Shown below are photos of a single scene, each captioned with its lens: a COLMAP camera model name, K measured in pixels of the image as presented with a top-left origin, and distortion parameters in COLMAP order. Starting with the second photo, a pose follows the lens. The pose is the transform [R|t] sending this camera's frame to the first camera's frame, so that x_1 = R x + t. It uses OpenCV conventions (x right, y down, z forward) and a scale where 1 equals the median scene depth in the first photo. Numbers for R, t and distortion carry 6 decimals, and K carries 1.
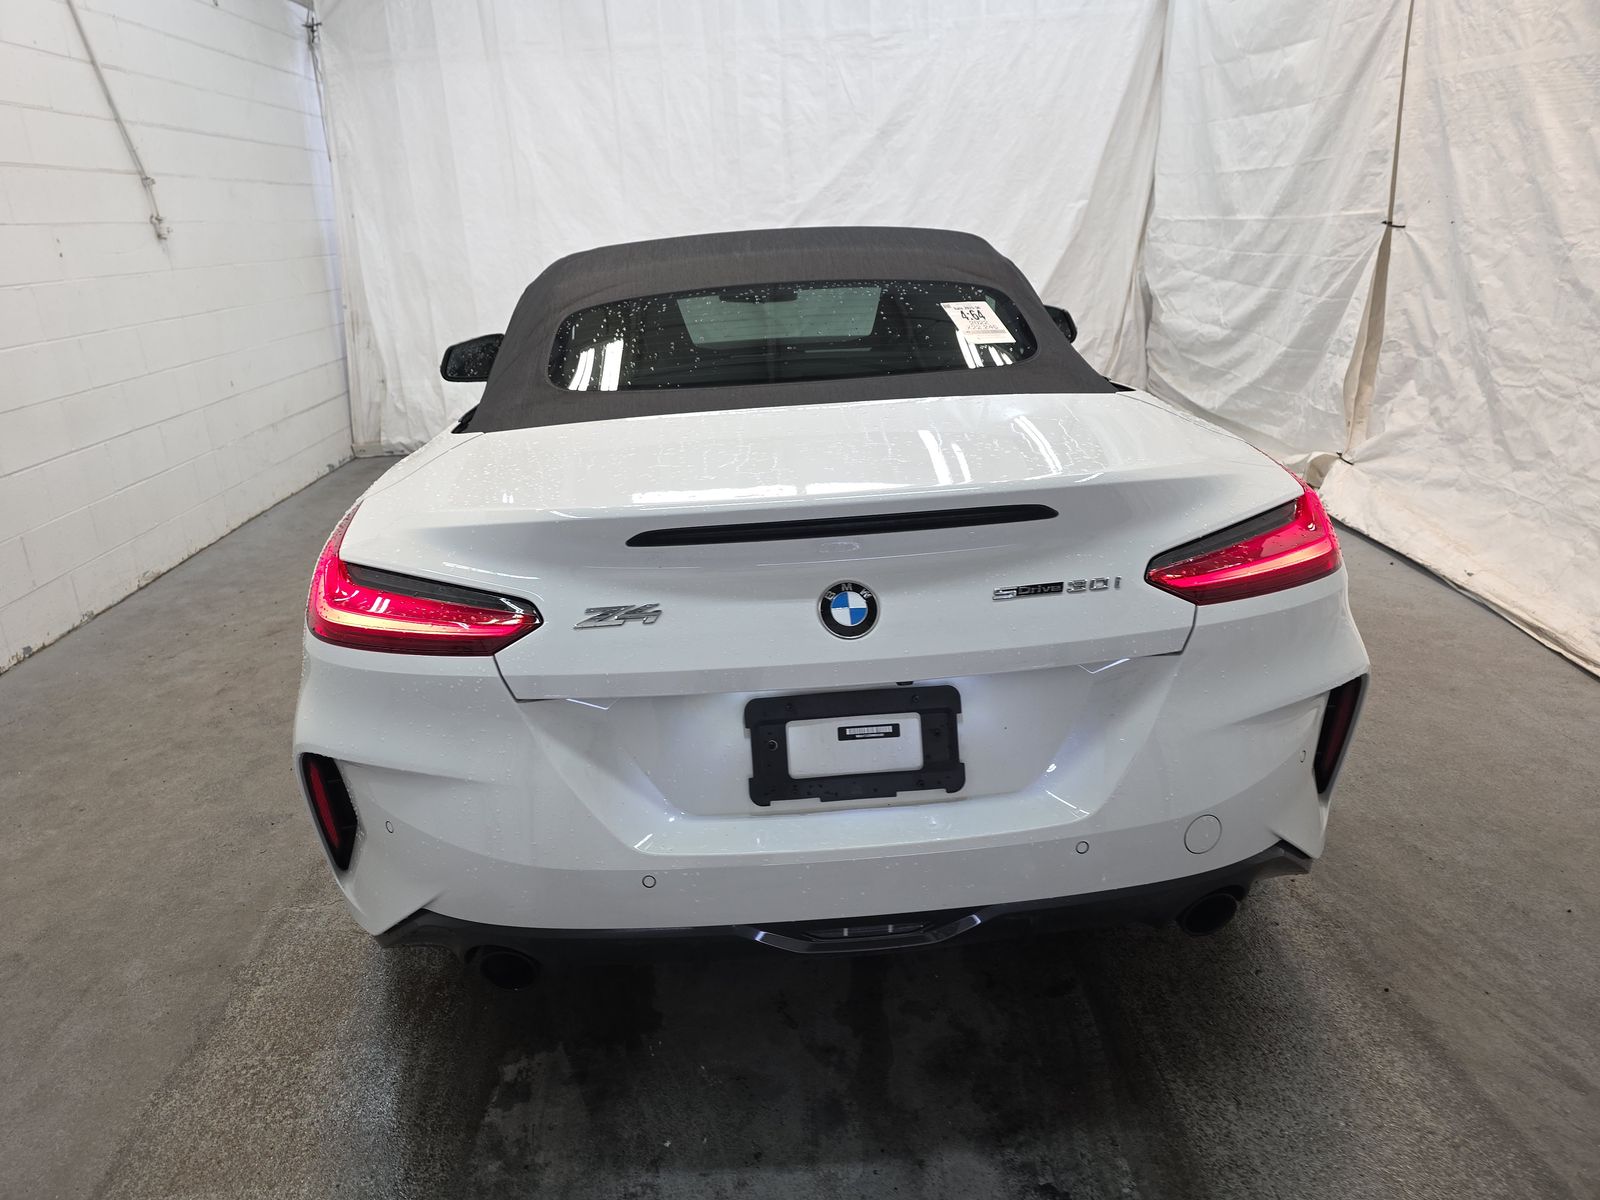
lens RADIAL K [[1063.6, 0, 782.7], [0, 1063.6, 605.2], [0, 0, 1]] dist [0.044162, -0.043004]
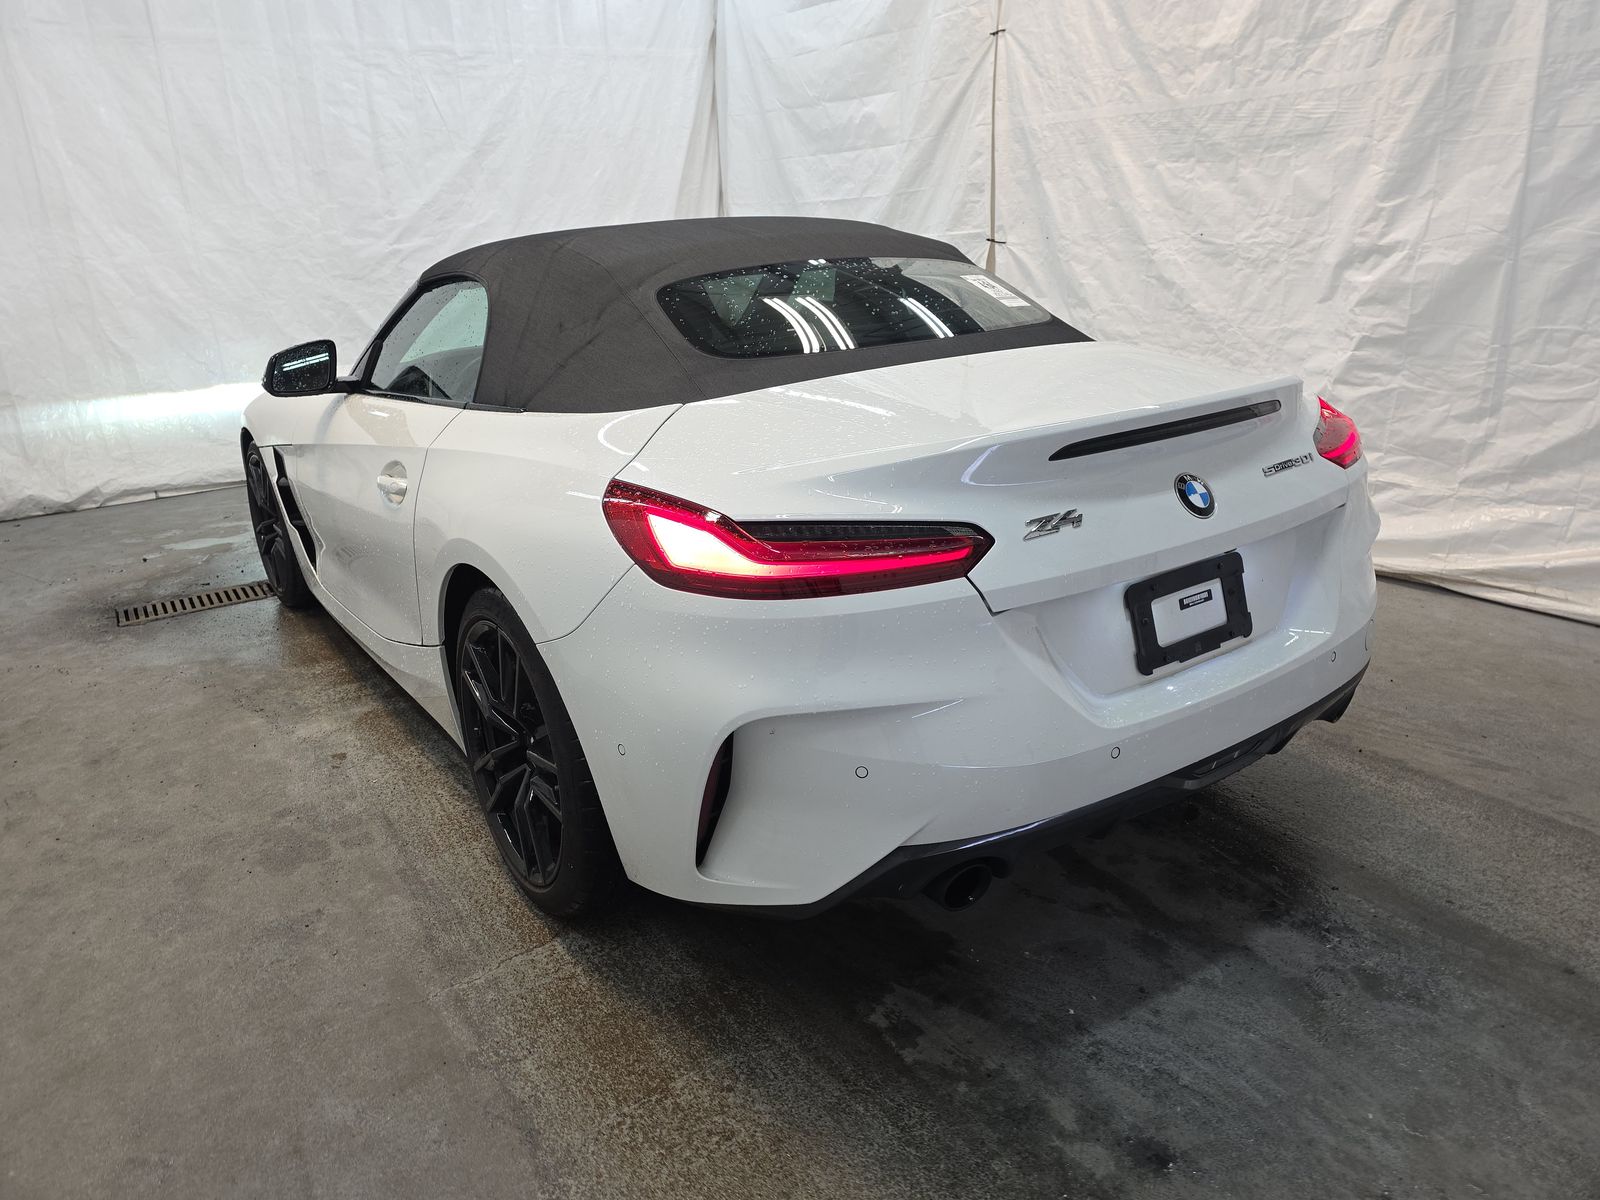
lens RADIAL K [[1048.1, 0, 793.5], [0, 1048.1, 597.2], [0, 0, 1]] dist [0.043651, -0.040385]
pose [[0.856899, -0.153447, 0.492116, -0.331749], [0.171747, 0.985108, 0.008111, 0.010569], [-0.486032, 0.077569, 0.870492, 0.066113]]
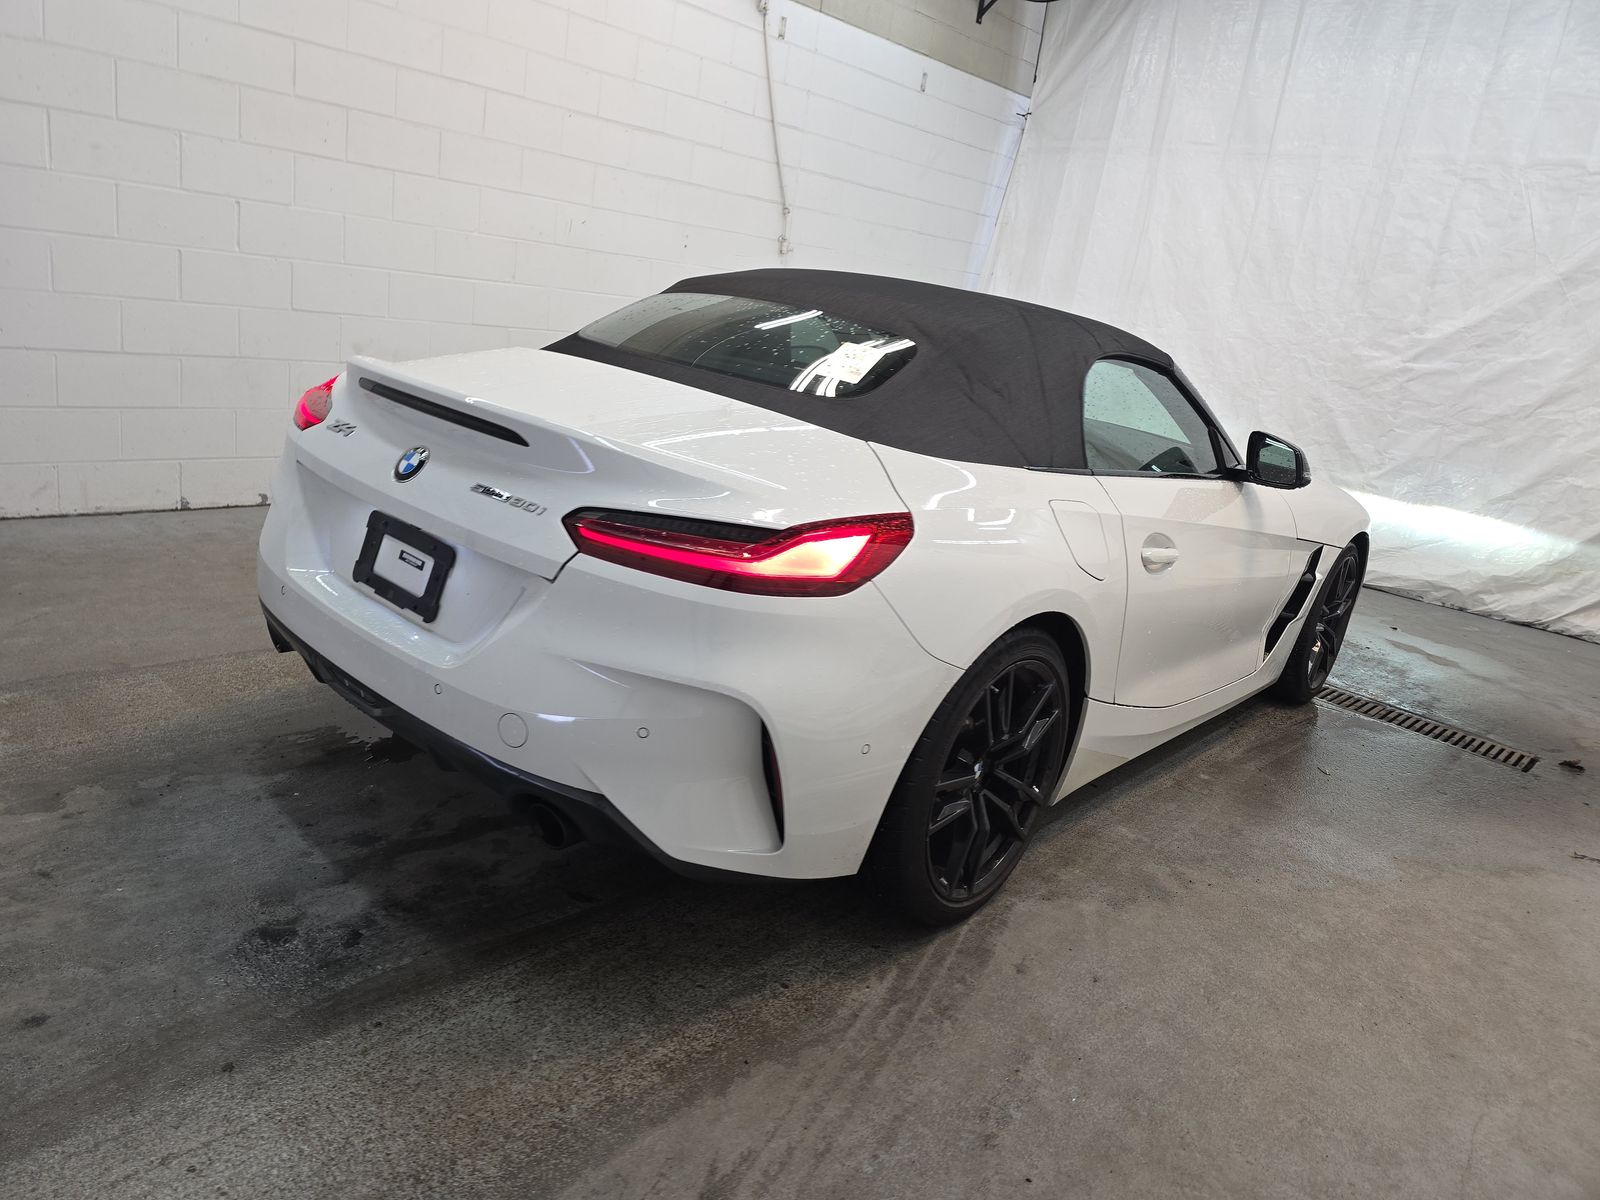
lens RADIAL K [[1059.0, 0, 782.7], [0, 1059.0, 597.0], [0, 0, 1]] dist [0.043352, -0.039812]
pose [[0.685654, 0.351692, -0.637331, 0.481783], [-0.406004, 0.911472, 0.066180, -0.045621], [0.604185, 0.213382, 0.767743, 0.089175]]
